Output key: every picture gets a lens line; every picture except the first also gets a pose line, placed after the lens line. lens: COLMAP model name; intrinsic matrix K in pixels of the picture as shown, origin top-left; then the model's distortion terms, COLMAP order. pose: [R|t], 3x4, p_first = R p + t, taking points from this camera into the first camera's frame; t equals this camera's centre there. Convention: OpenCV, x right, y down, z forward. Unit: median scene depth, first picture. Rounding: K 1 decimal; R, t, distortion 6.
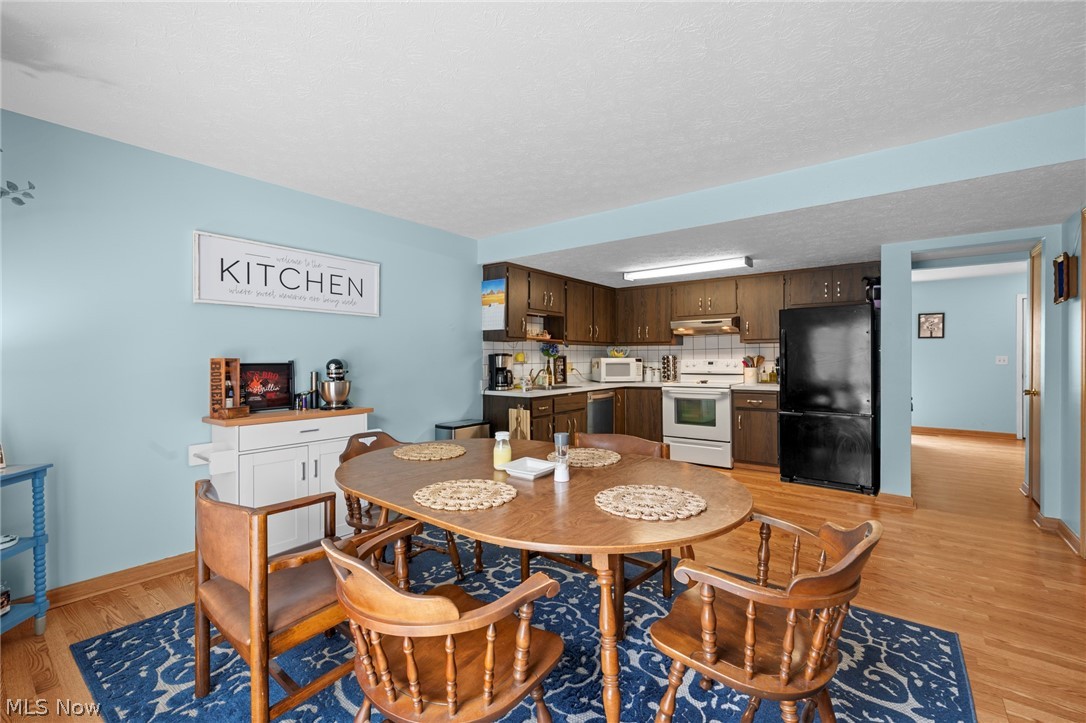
lens RADIAL K [[468.2, 0, 543.4], [0, 468.2, 357.1], [0, 0, 1]] dist [-0.000936, -0.001739]
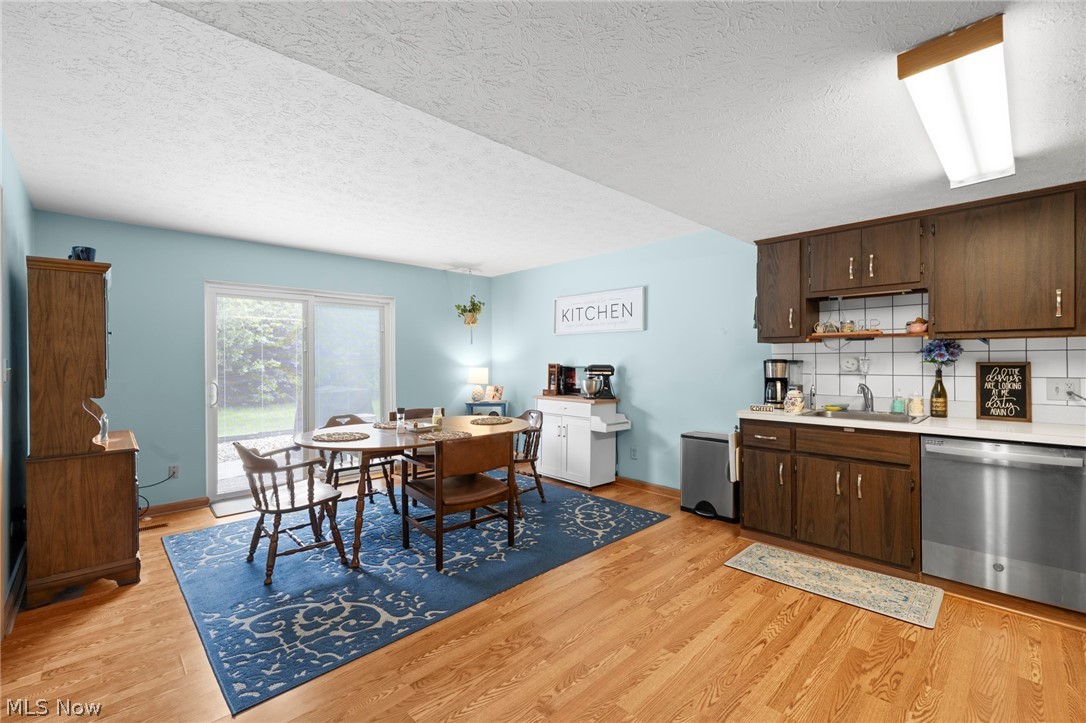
lens RADIAL K [[468.2, 0, 536.9], [0, 468.2, 359.2], [0, 0, 1]] dist [-0.000936, -0.001739]
pose [[-0.164613, 0.001453, -0.986357, 0.697825], [0.005196, 0.999986, 0.000606, -0.010042], [0.986345, -0.005025, -0.164618, 0.723185]]
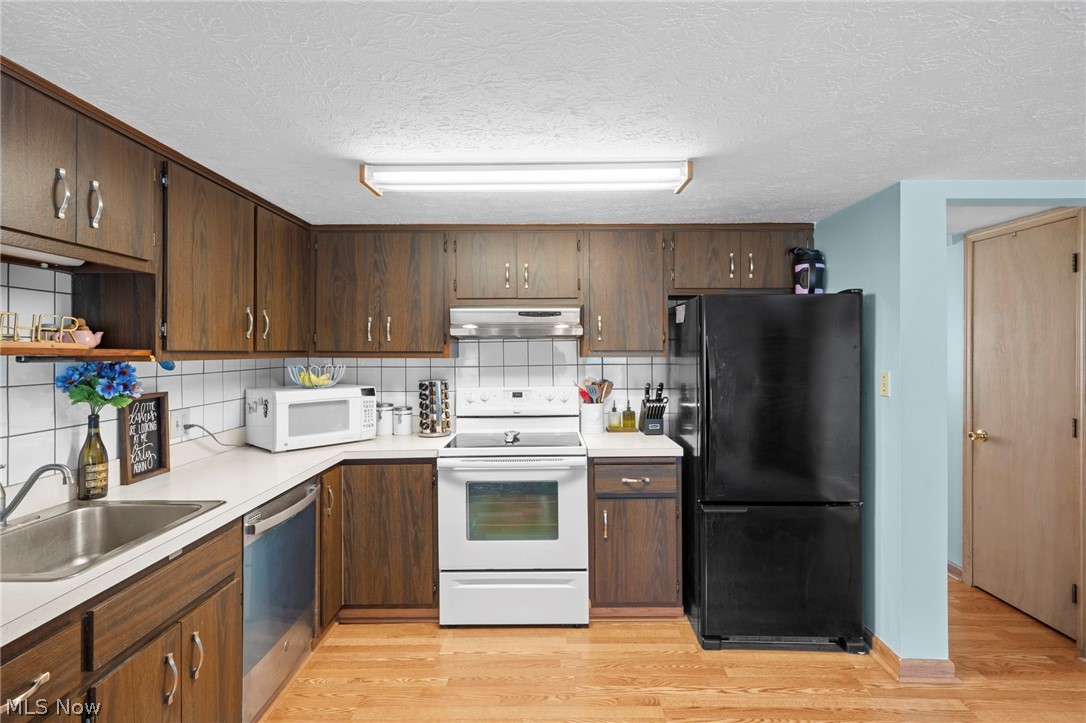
lens RADIAL K [[528.6, 0, 542.0], [0, 528.6, 348.5], [0, 0, 1]] dist [0.003493, 0.000510]
pose [[0.796370, 0.004405, 0.604794, 0.039130], [-0.001982, 0.999987, -0.004674, -0.040551], [-0.604806, 0.002524, 0.796368, 0.627297]]
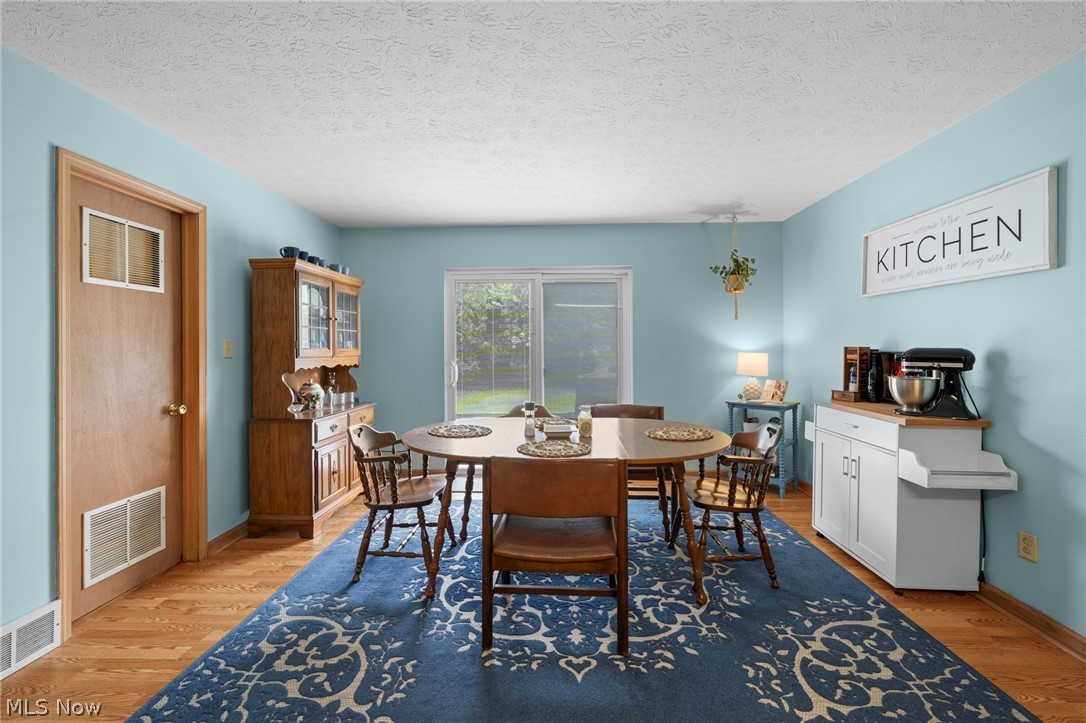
lens RADIAL K [[468.2, 0, 540.6], [0, 468.2, 349.0], [0, 0, 1]] dist [-0.000936, -0.001739]
pose [[-0.819510, 0.008680, -0.573000, 0.323218], [0.006894, 0.999962, 0.005287, -0.001656], [0.573024, 0.000383, -0.819539, 0.857905]]
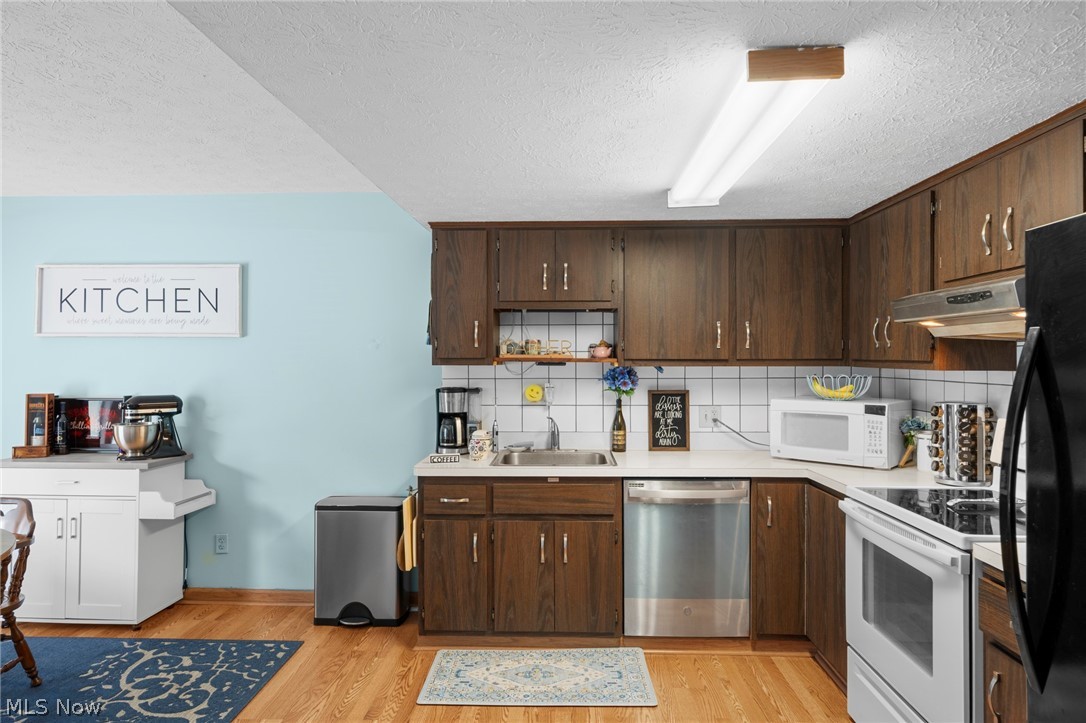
lens RADIAL K [[647.3, 0, 543.0], [0, 647.3, 356.5], [0, 0, 1]] dist [0.002094, -0.001653]
pose [[0.574164, 0.001361, -0.818739, 0.583564], [0.000210, 0.999998, 0.001809, -0.044355], [0.818740, -0.001211, 0.574162, 0.629361]]
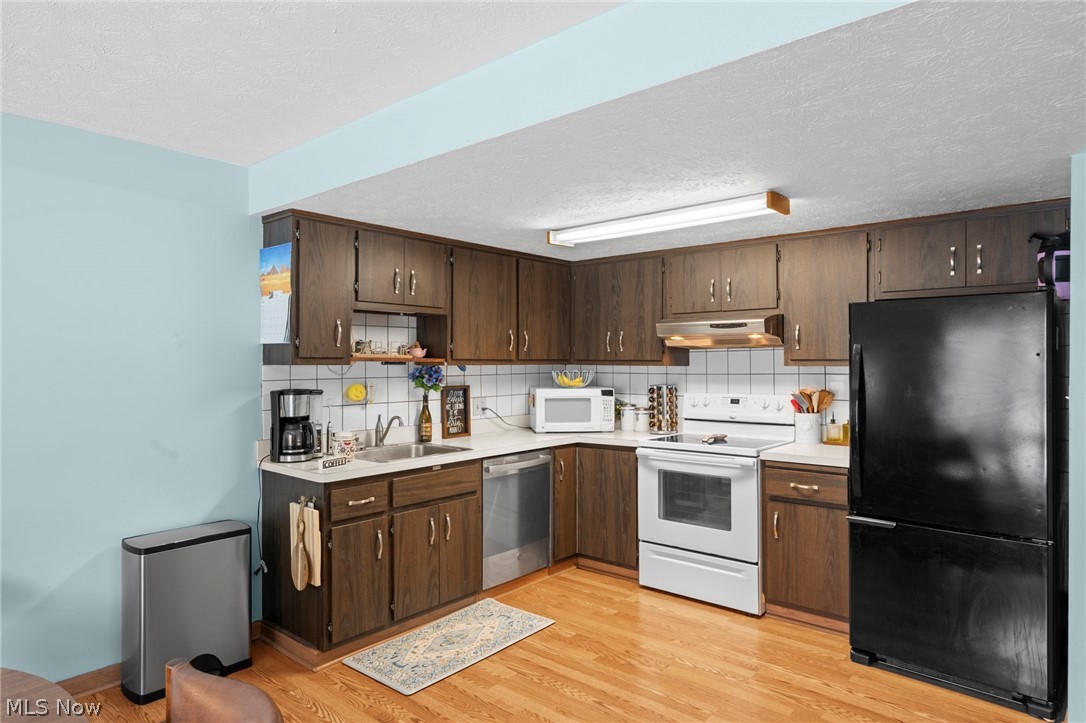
lens RADIAL K [[647.3, 0, 543.6], [0, 647.3, 359.1], [0, 0, 1]] dist [0.002094, -0.001653]
pose [[0.998168, 0.003059, -0.060420, 0.218626], [-0.003083, 0.999995, -0.000306, -0.040325], [0.060419, 0.000492, 0.998173, 0.299639]]
